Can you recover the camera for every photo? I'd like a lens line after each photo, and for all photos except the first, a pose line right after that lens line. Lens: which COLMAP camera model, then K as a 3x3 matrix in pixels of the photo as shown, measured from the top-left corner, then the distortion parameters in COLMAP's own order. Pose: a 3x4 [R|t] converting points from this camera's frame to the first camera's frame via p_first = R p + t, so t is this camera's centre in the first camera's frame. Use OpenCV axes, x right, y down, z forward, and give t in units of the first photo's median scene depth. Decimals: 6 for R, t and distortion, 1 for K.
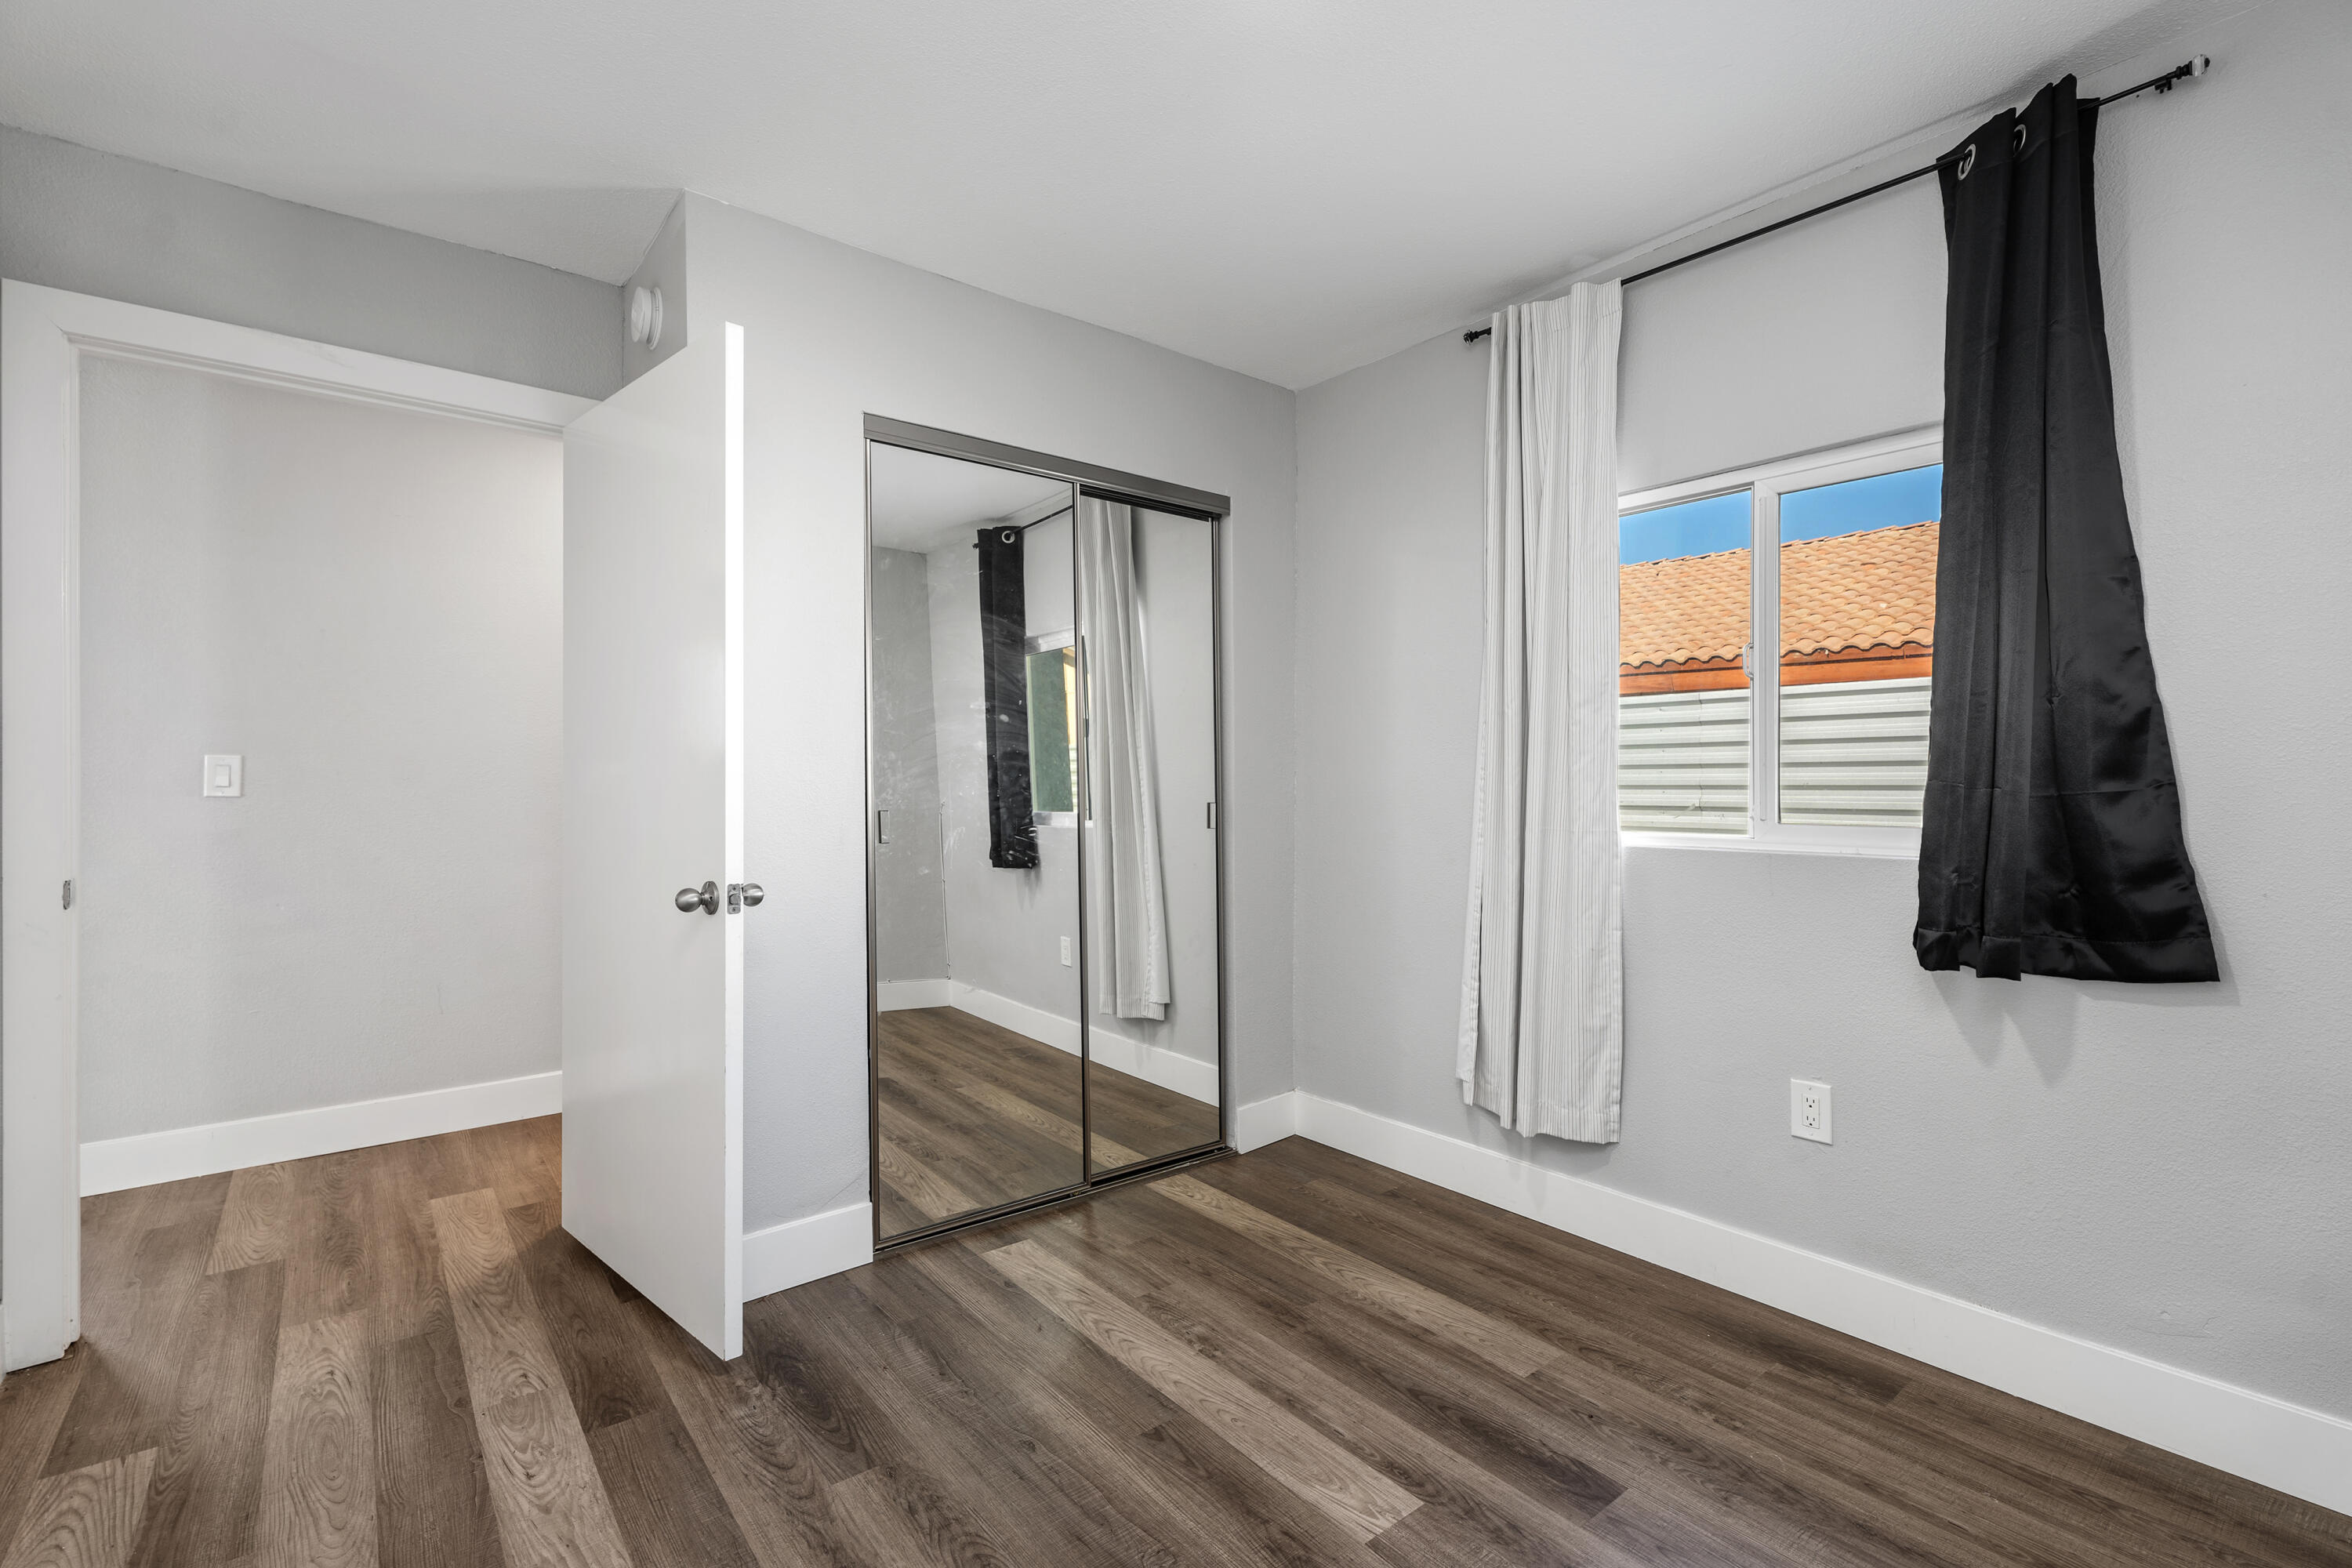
lens RADIAL K [[1057.8, 0, 1181.0], [0, 1057.8, 777.3], [0, 0, 1]] dist [0.004641, -0.001837]
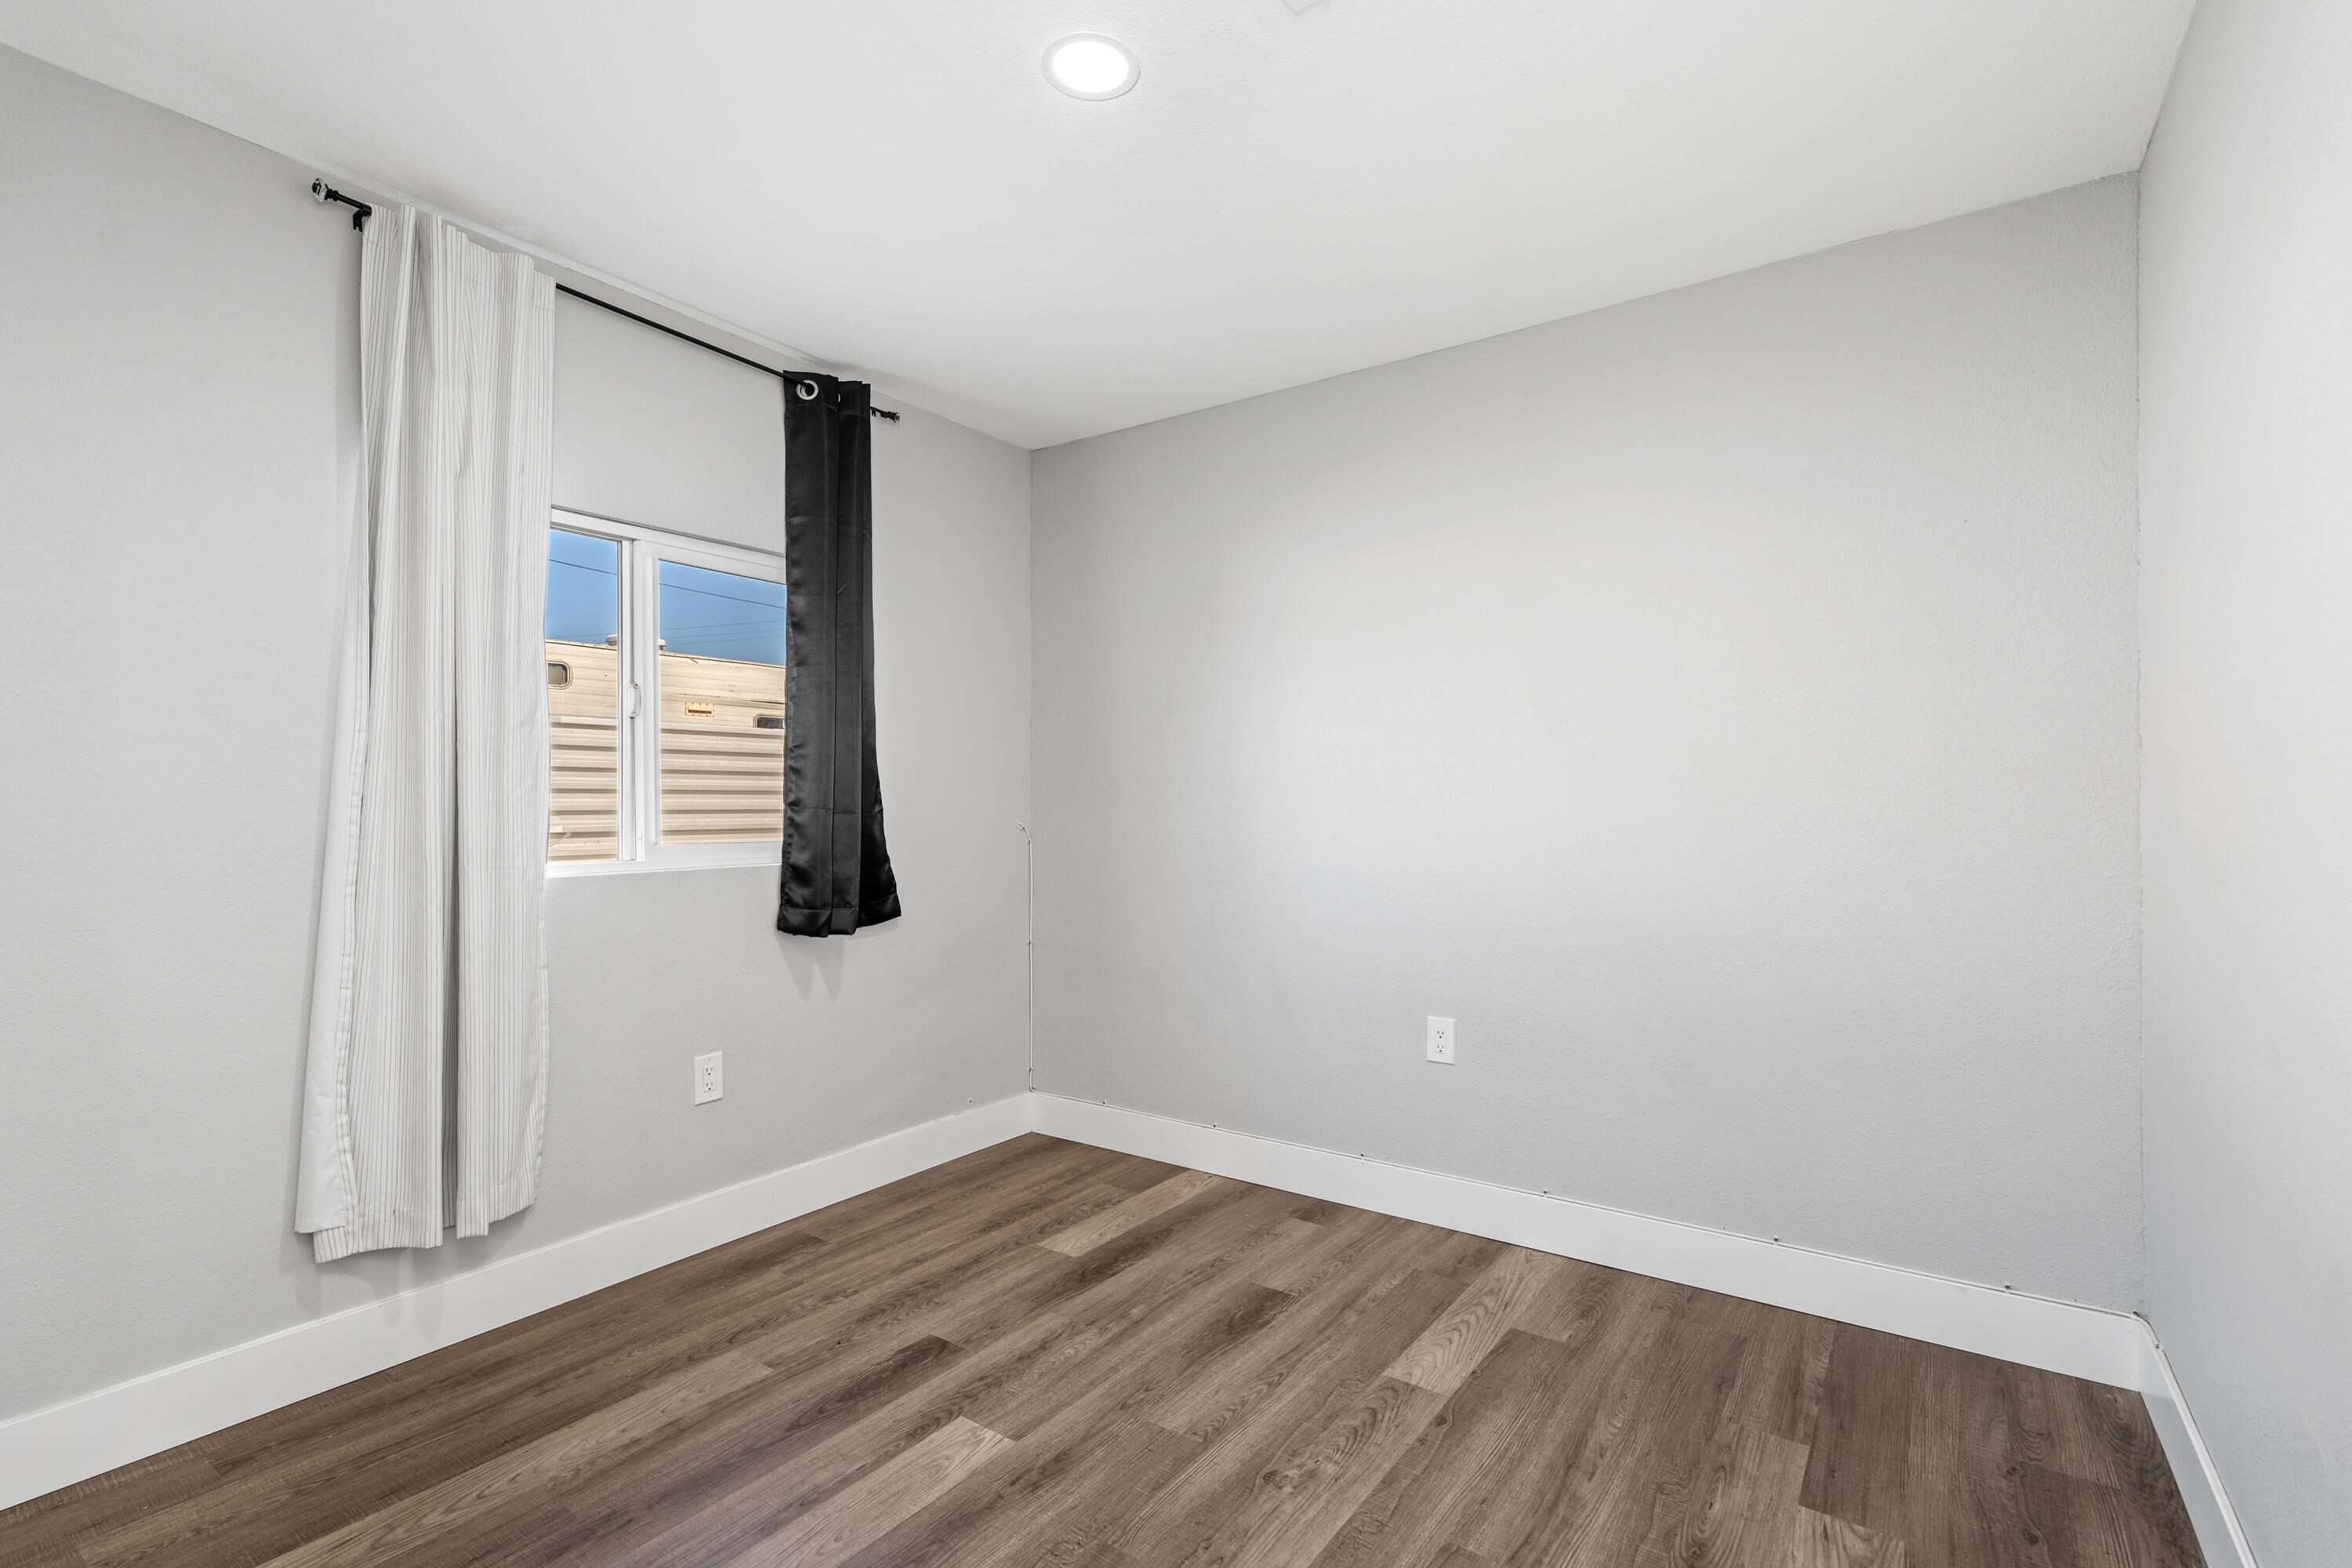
lens RADIAL K [[1057.8, 0, 1180.5], [0, 1057.8, 799.3], [0, 0, 1]] dist [0.004641, -0.001837]
pose [[-0.278155, 0.005592, 0.960520, -0.812407], [-0.001460, 0.999979, -0.006245, -0.000576], [-0.960535, -0.003139, -0.278141, 0.904586]]
